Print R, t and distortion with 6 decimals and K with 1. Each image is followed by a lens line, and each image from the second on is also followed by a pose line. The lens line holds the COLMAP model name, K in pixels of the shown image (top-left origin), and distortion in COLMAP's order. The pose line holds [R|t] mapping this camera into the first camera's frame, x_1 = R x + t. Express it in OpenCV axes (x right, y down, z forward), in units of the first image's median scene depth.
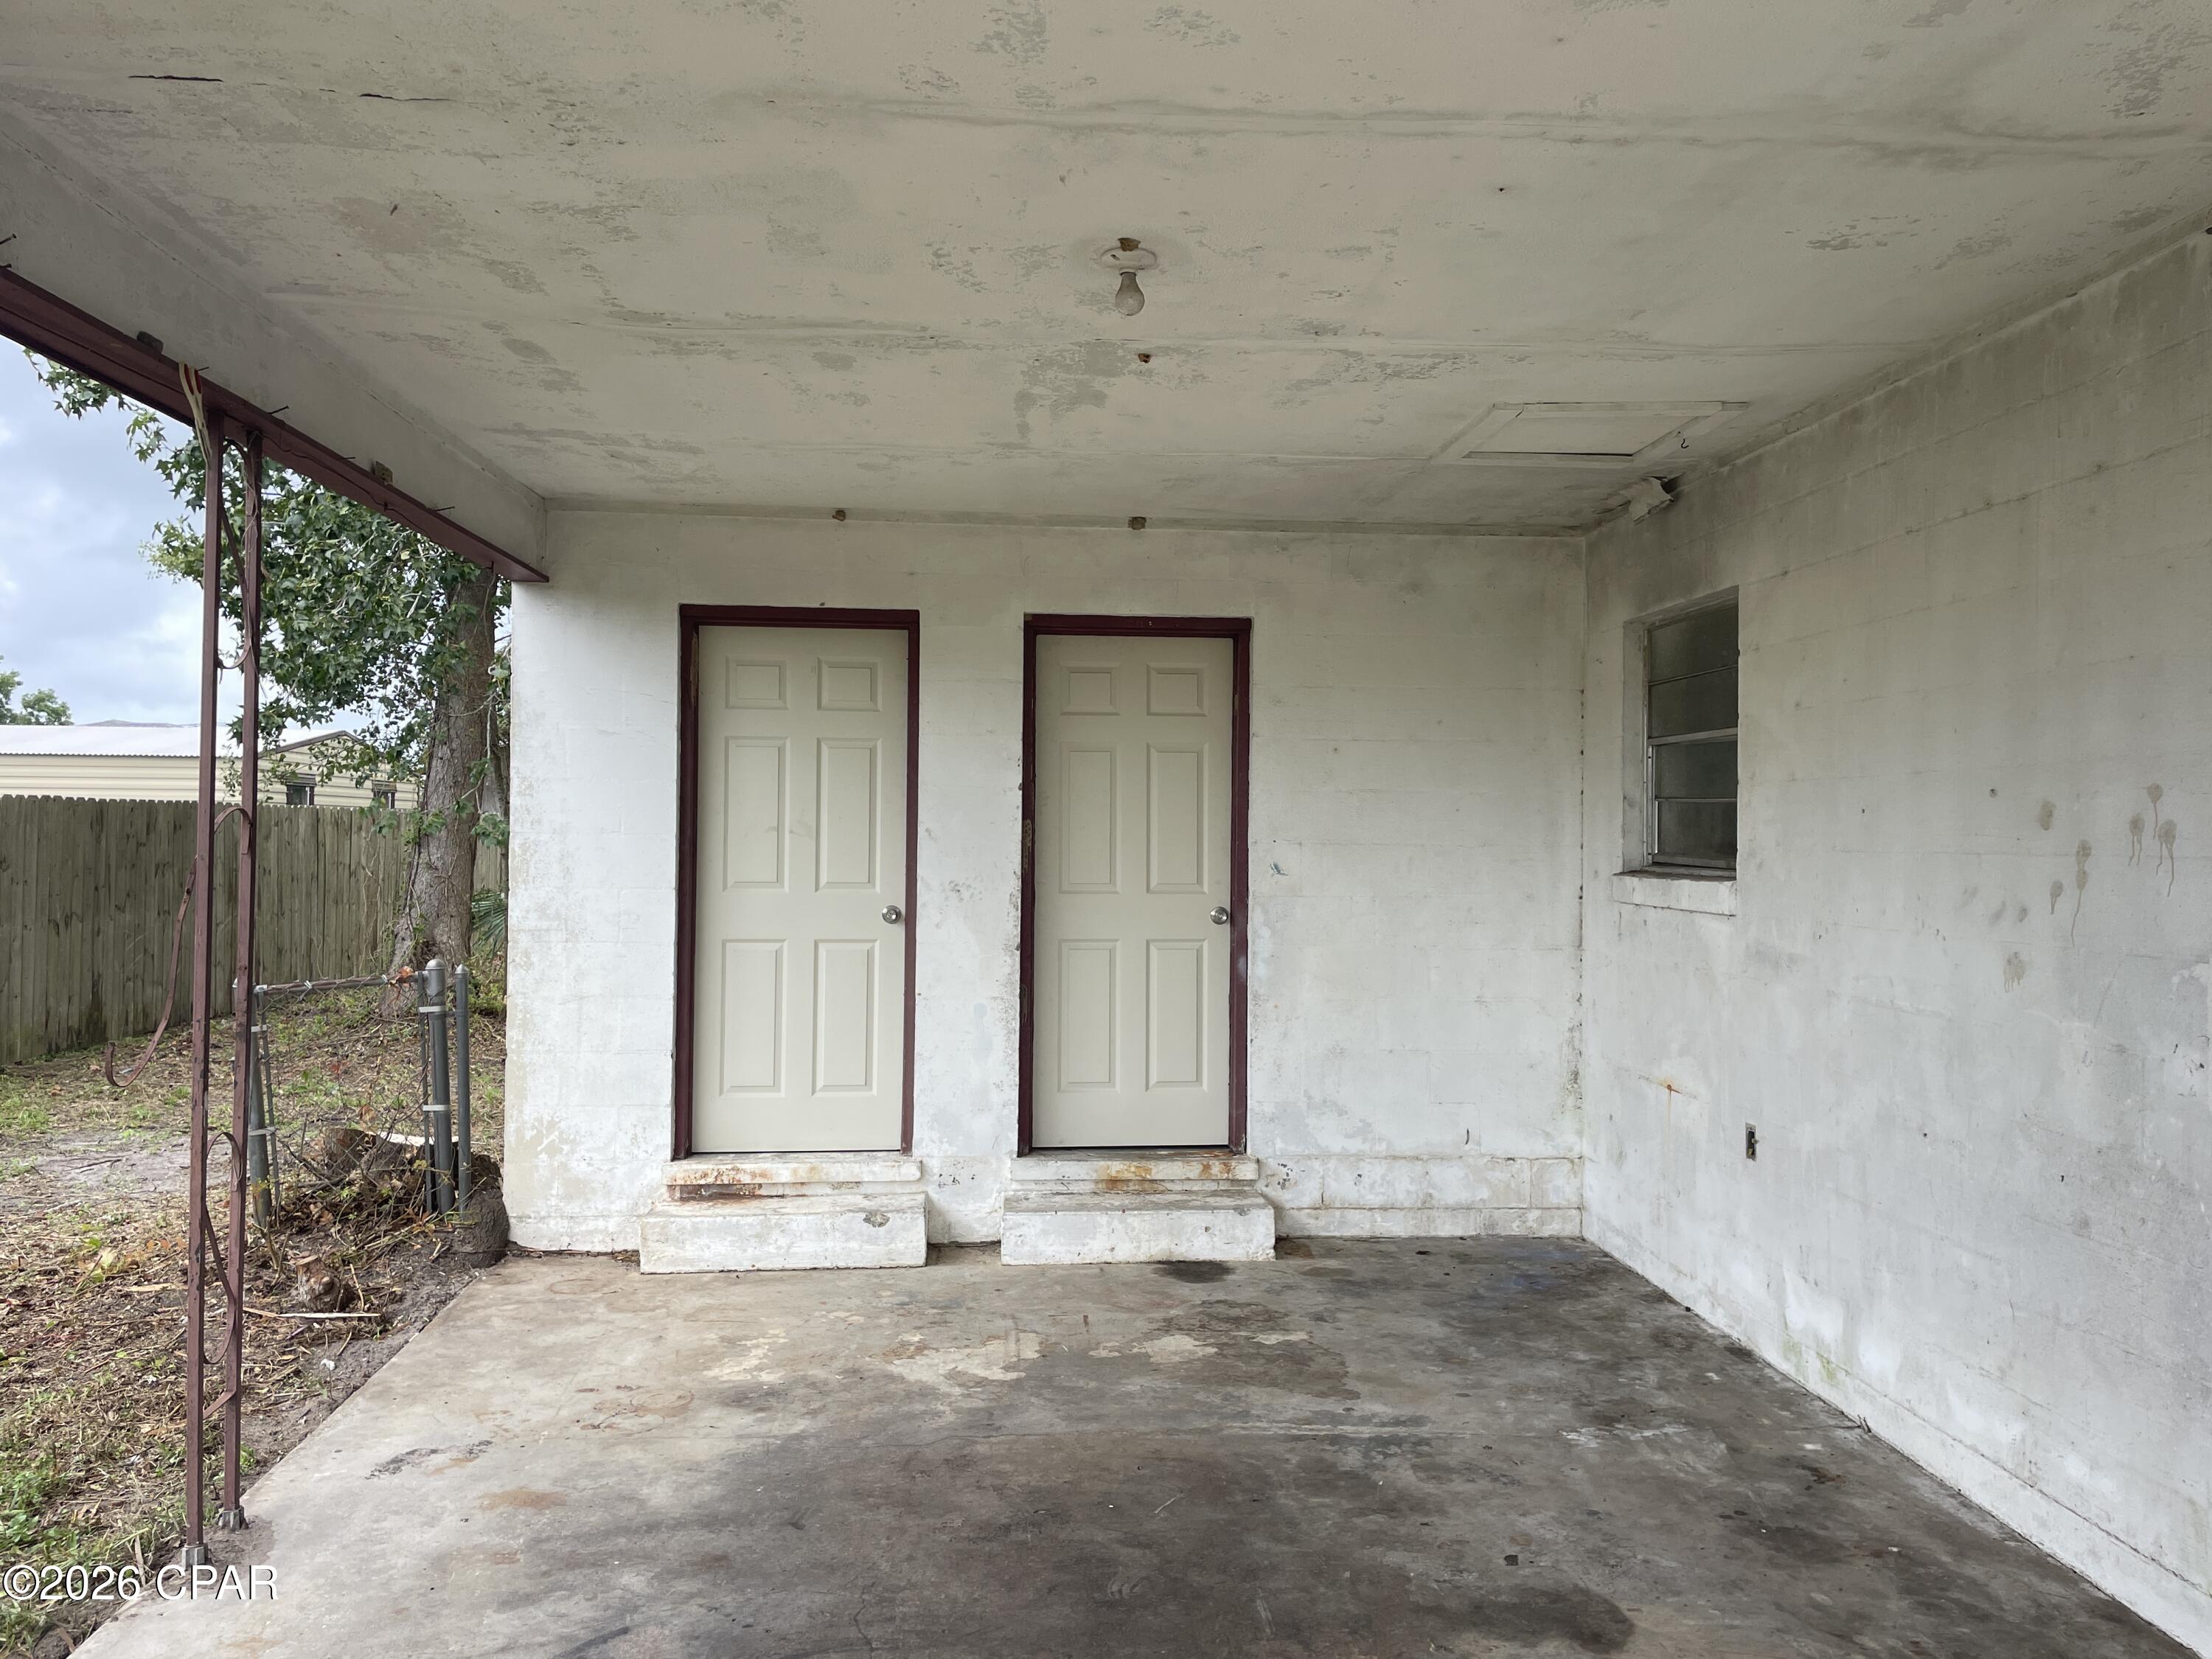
lens RADIAL K [[1679.5, 0, 1115.1], [0, 1679.5, 810.0], [0, 0, 1]] dist [0.106033, -0.153412]
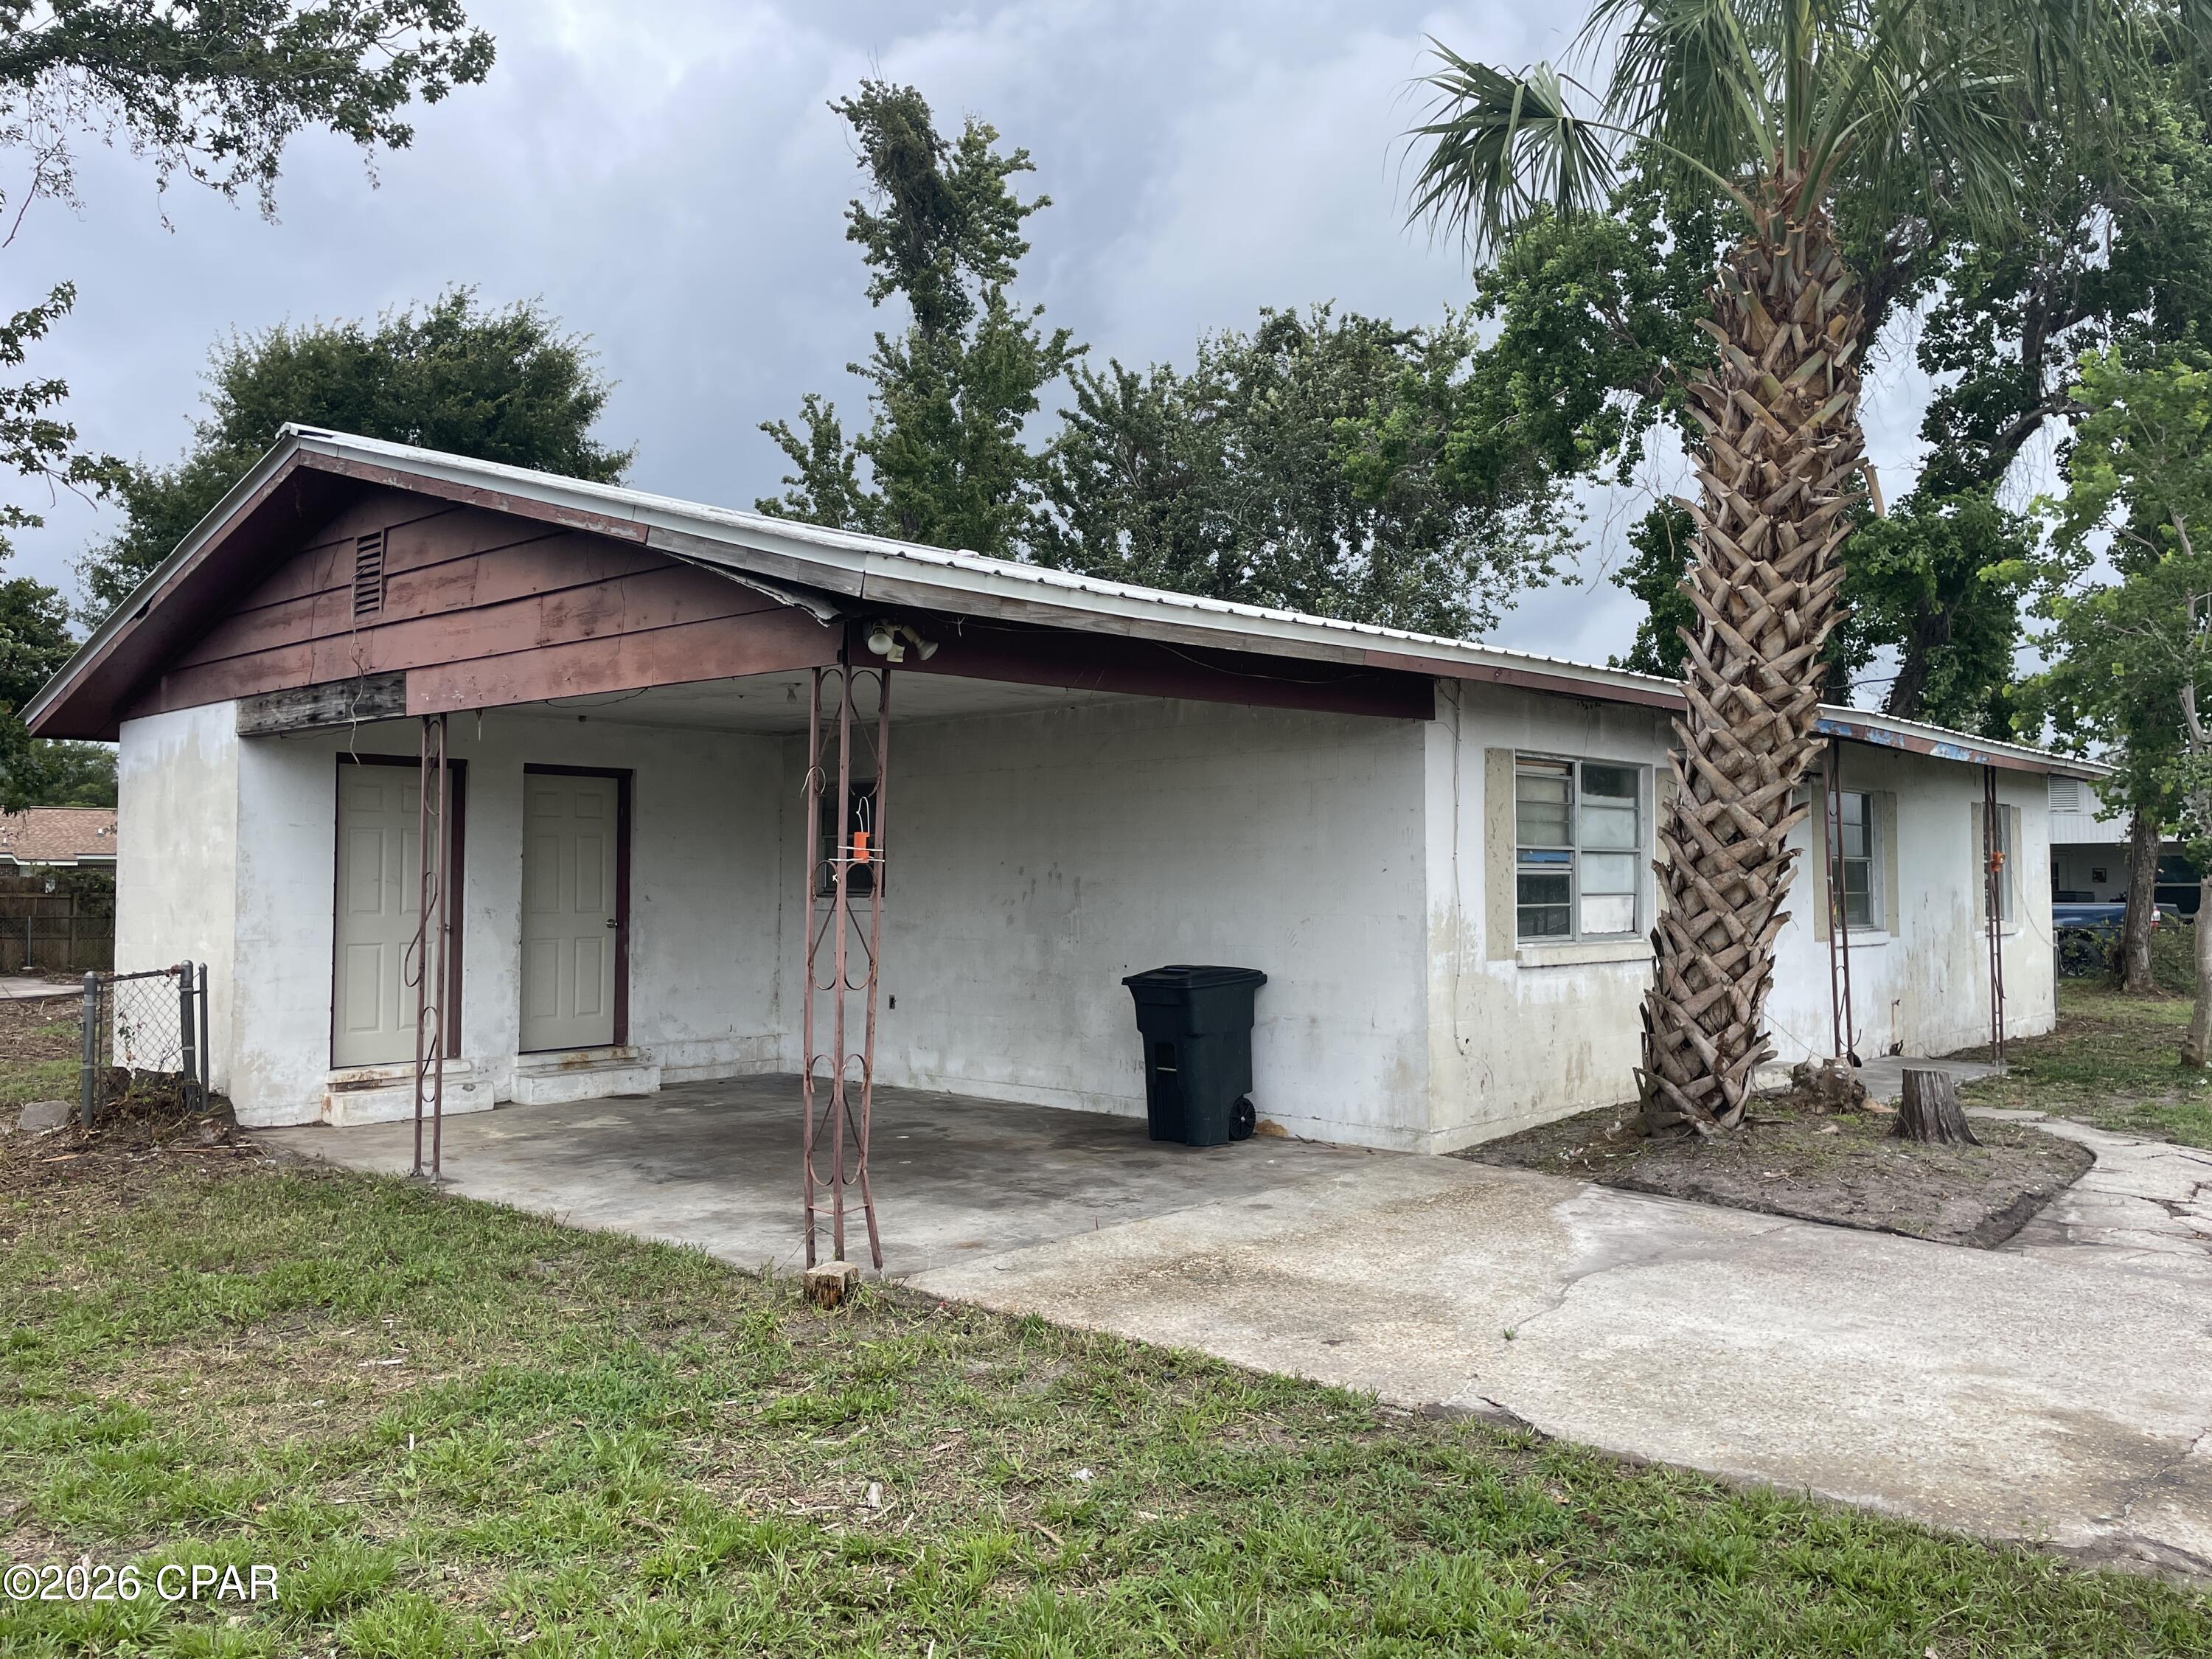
lens RADIAL K [[1679.5, 0, 1115.1], [0, 1679.5, 810.0], [0, 0, 1]] dist [0.106033, -0.153412]
pose [[0.750414, 0.018121, 0.660719, -0.826295], [-0.000641, 0.999644, -0.026688, -0.015927], [-0.660967, 0.019604, 0.750158, -0.869442]]
